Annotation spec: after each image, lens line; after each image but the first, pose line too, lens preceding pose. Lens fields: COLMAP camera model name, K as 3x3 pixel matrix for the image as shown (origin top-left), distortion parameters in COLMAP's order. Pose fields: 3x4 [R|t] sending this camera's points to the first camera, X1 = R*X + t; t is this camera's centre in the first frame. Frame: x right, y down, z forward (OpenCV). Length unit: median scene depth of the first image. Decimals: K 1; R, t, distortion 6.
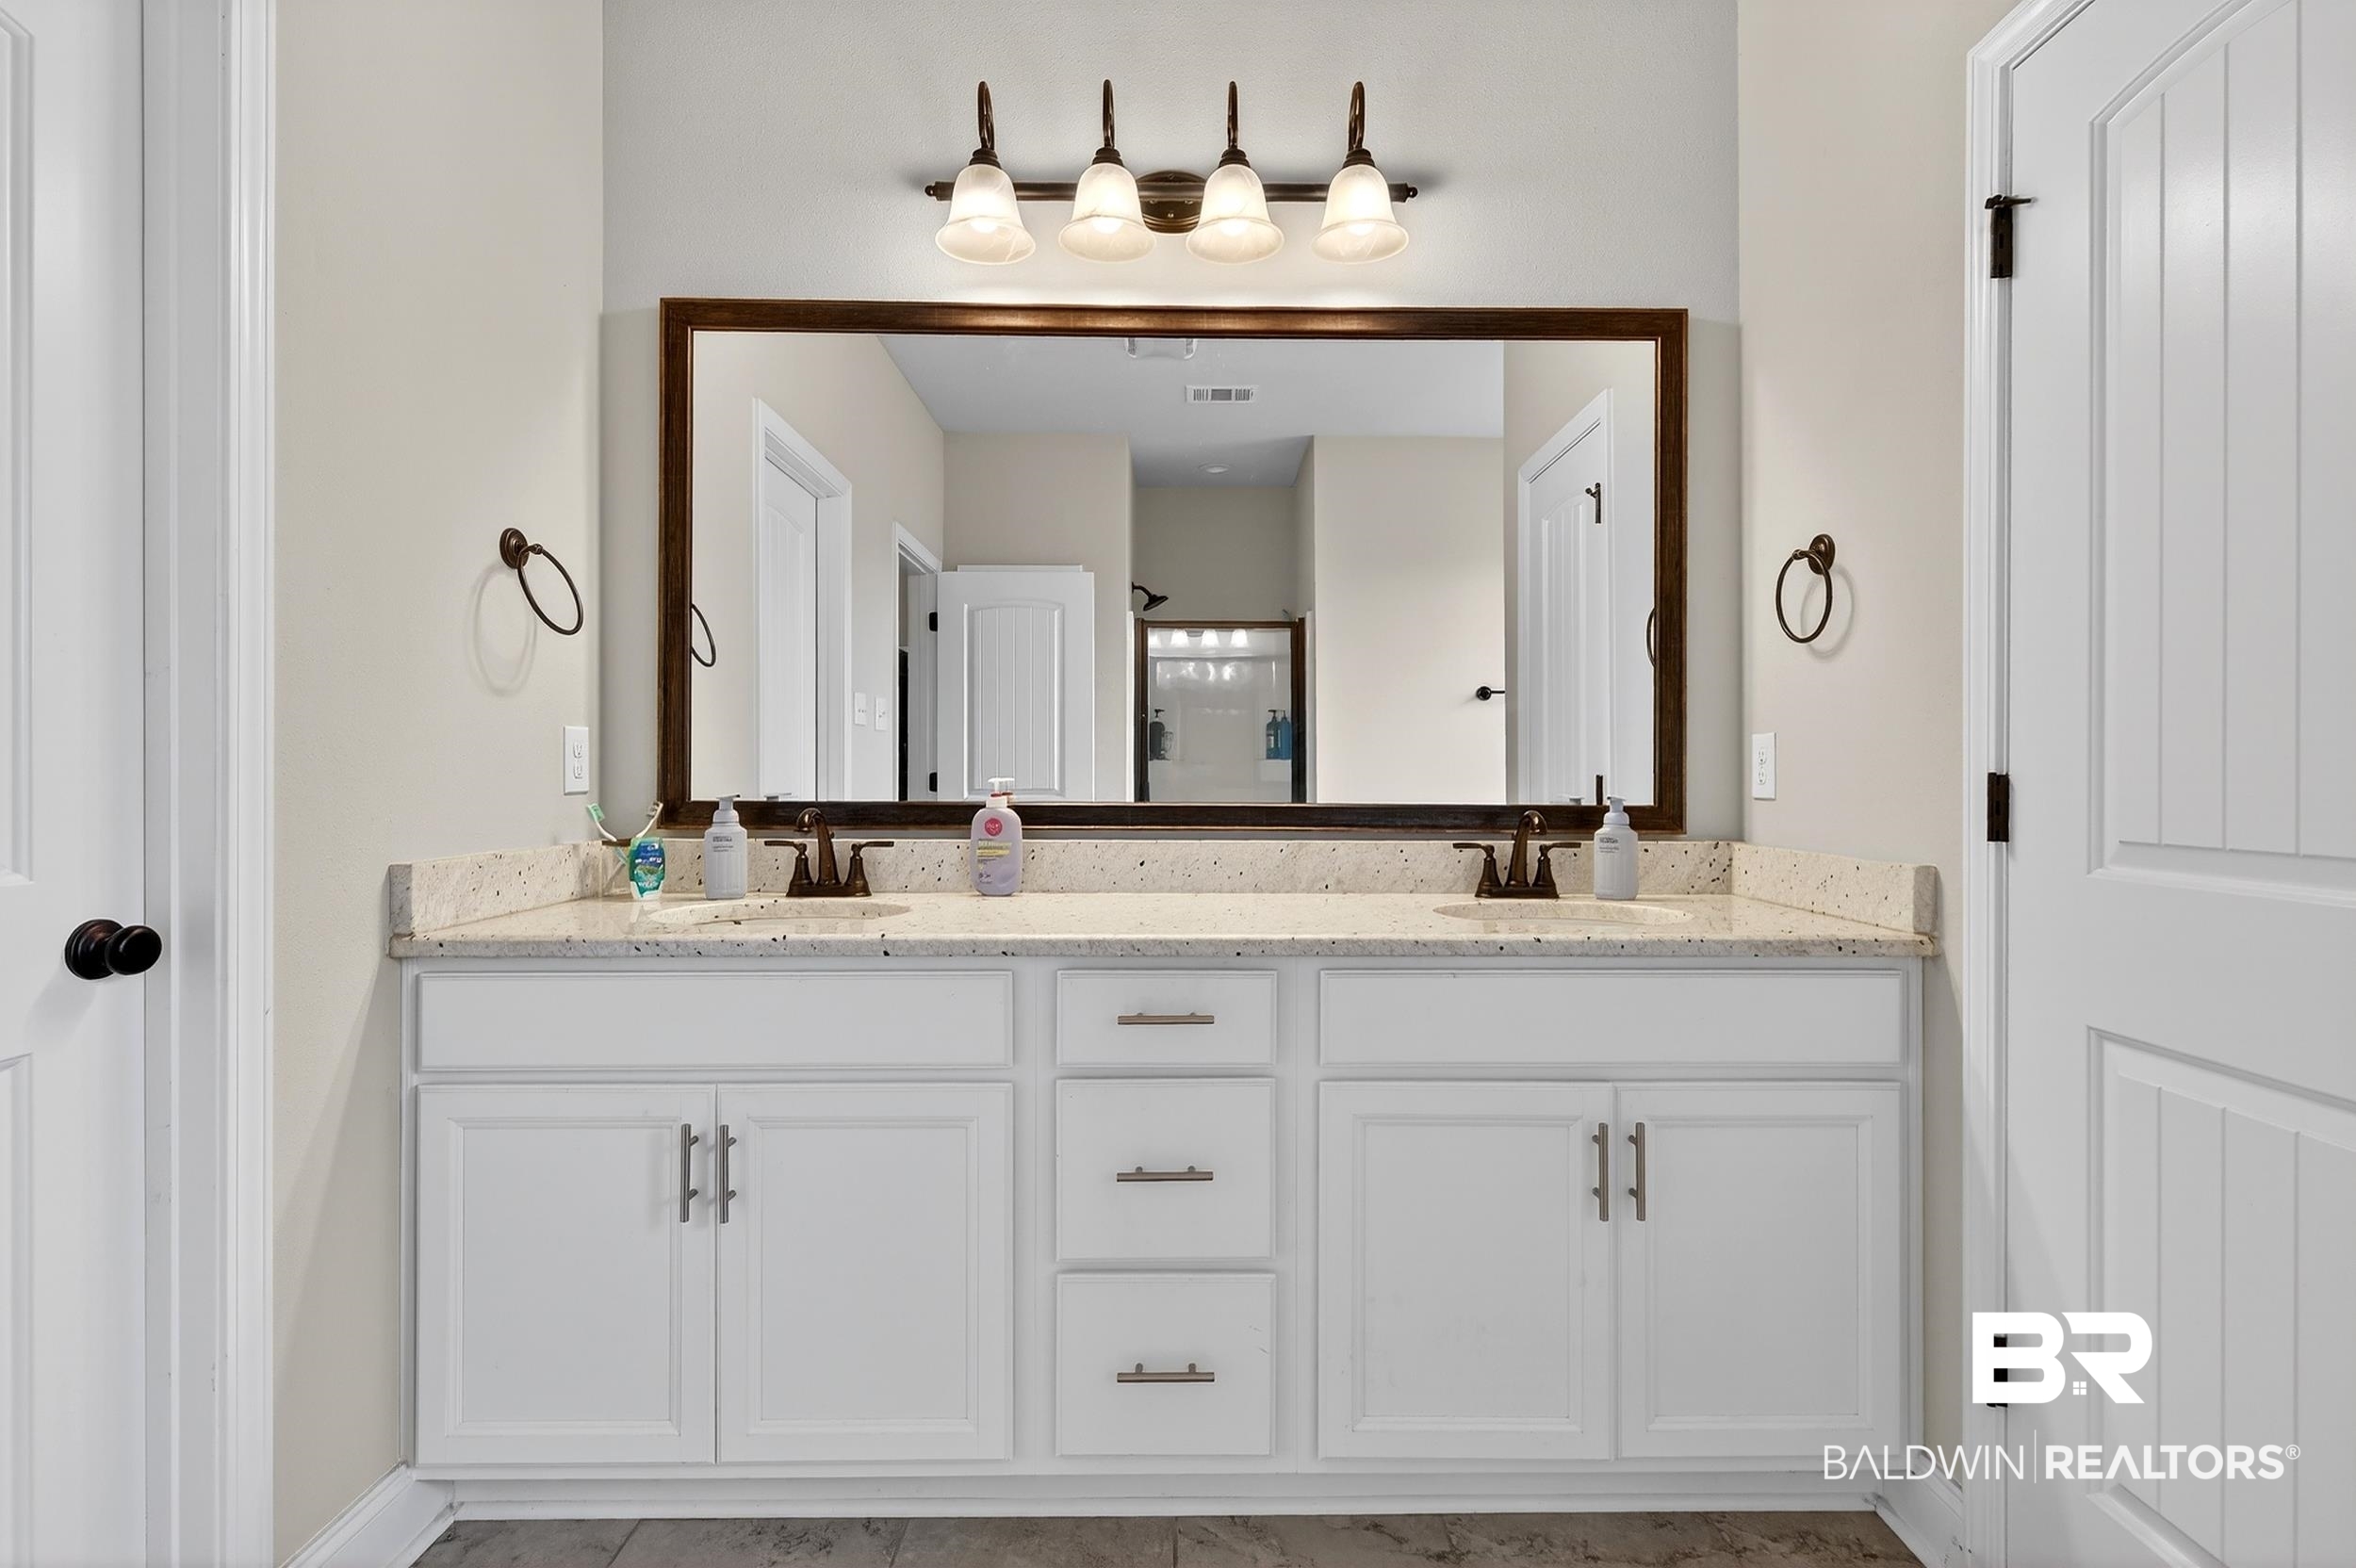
lens RADIAL K [[1080.5, 0, 1256.3], [0, 1080.5, 773.3], [0, 0, 1]] dist [0.001649, 0.000291]
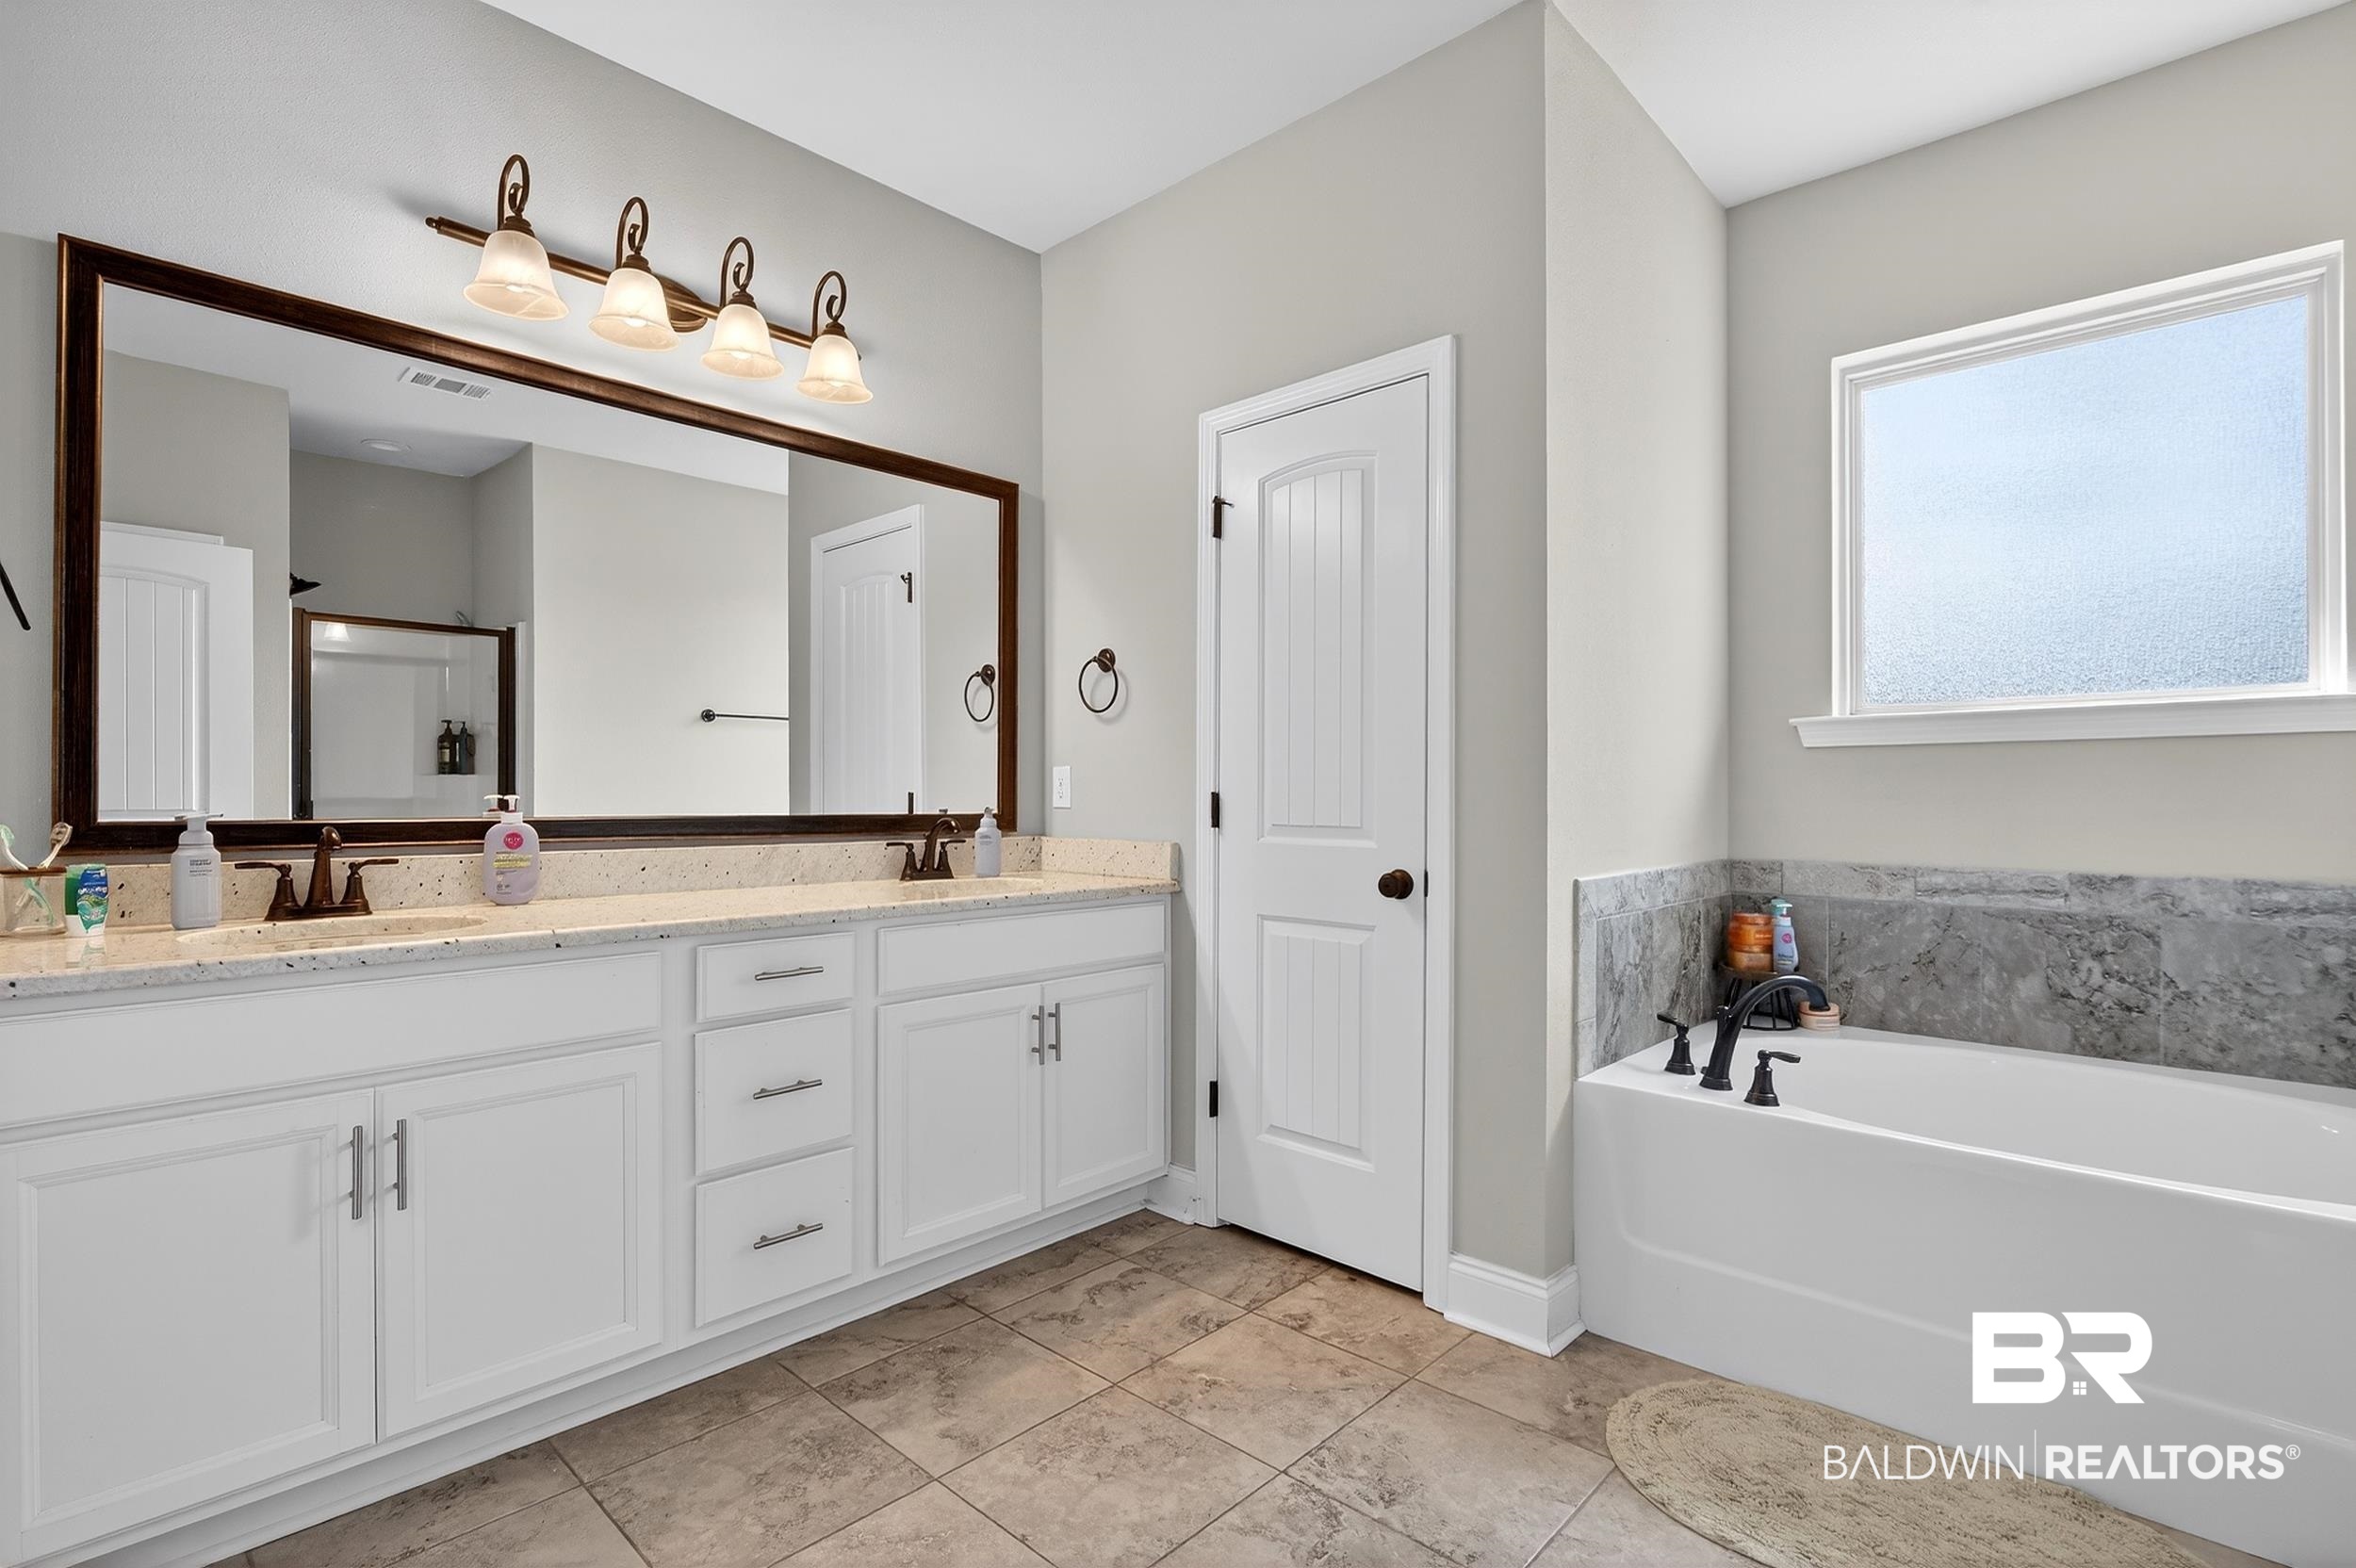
lens RADIAL K [[1102.3, 0, 1184.3], [0, 1102.3, 796.9], [0, 0, 1]] dist [0.000157, -0.000221]
pose [[0.694391, -0.002526, 0.719594, -0.581080], [-0.002940, 0.999976, 0.006347, -0.003339], [-0.719592, -0.006523, 0.694366, -0.251951]]
